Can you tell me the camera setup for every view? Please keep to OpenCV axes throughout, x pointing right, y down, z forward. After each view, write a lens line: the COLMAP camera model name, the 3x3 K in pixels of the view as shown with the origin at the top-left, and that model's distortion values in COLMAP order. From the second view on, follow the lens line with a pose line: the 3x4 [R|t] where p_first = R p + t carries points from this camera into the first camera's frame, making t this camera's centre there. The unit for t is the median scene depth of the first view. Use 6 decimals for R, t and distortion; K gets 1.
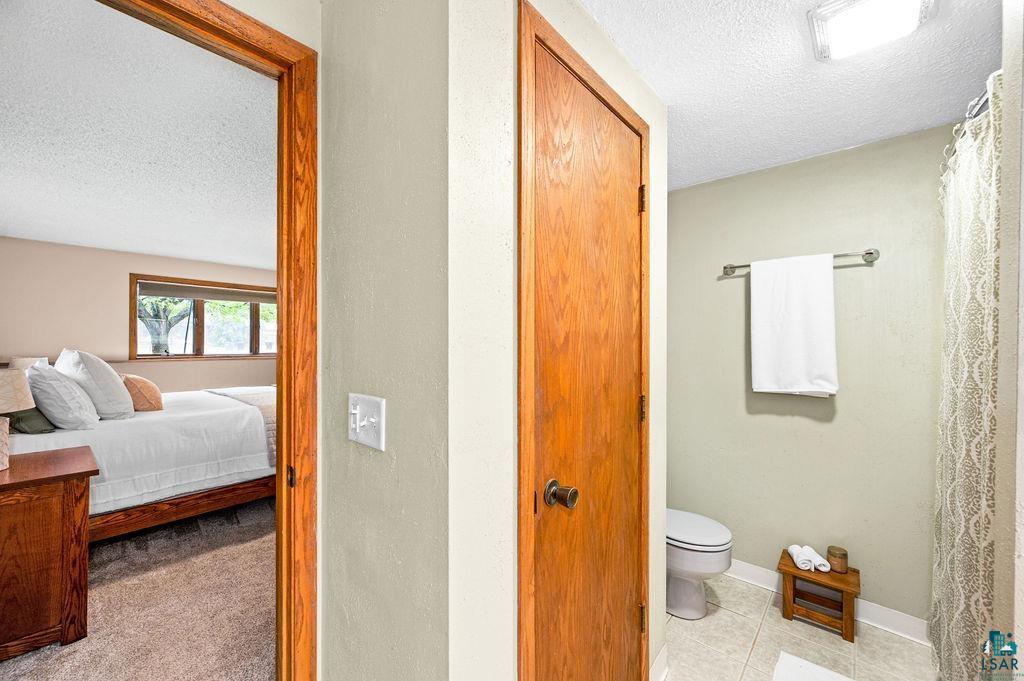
lens RADIAL K [[405.8, 0, 508.0], [0, 405.8, 346.6], [0, 0, 1]] dist [-0.001624, 0.000417]
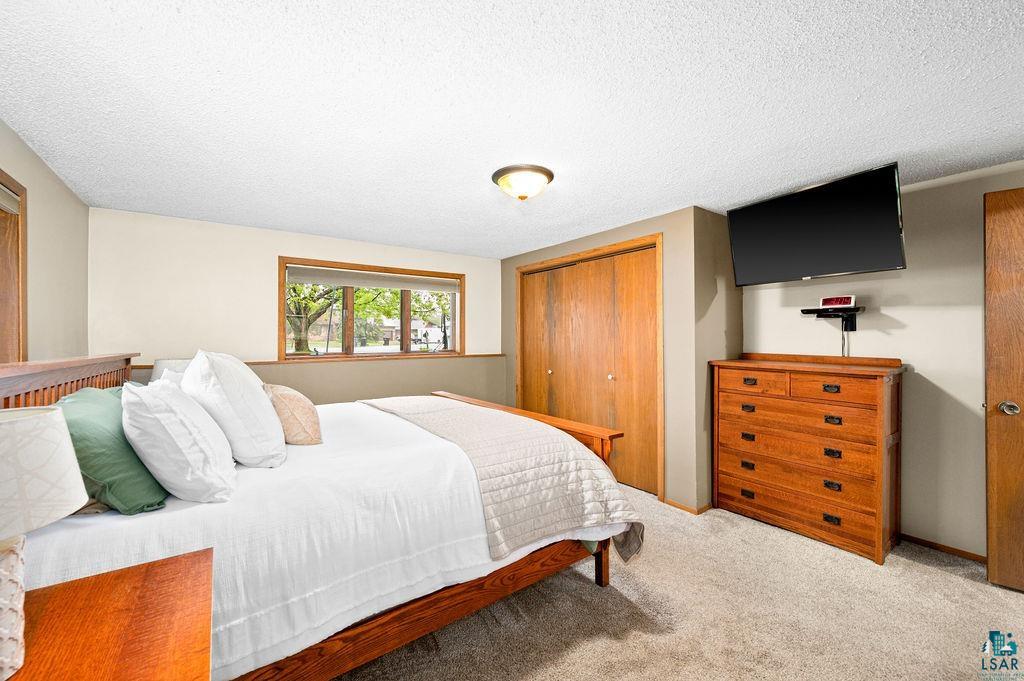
lens RADIAL K [[405.8, 0, 512.6], [0, 405.8, 335.4], [0, 0, 1]] dist [-0.001624, 0.000417]
pose [[0.974964, -0.008659, -0.222194, -0.475365], [0.005656, 0.999884, -0.014148, -0.007296], [0.222291, 0.012537, 0.974900, 0.501801]]
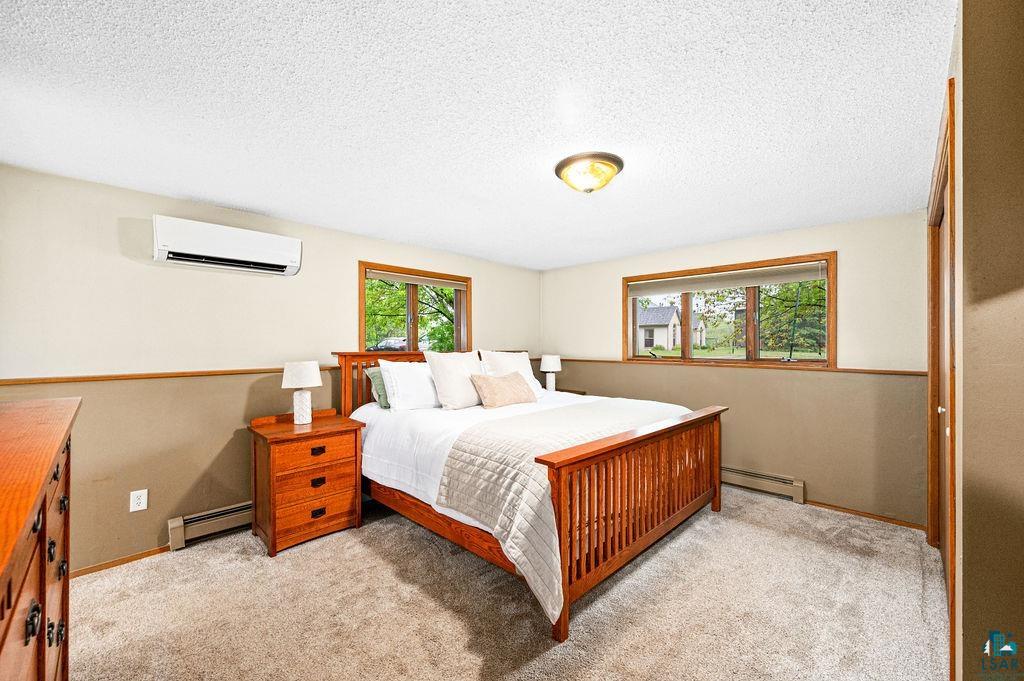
lens RADIAL K [[405.8, 0, 519.0], [0, 405.8, 343.6], [0, 0, 1]] dist [-0.001624, 0.000417]
pose [[-0.047911, -0.000807, -0.998851, 0.212078], [-0.009342, 0.999956, -0.000359, -0.013544], [0.998808, 0.009314, -0.047916, 1.318390]]
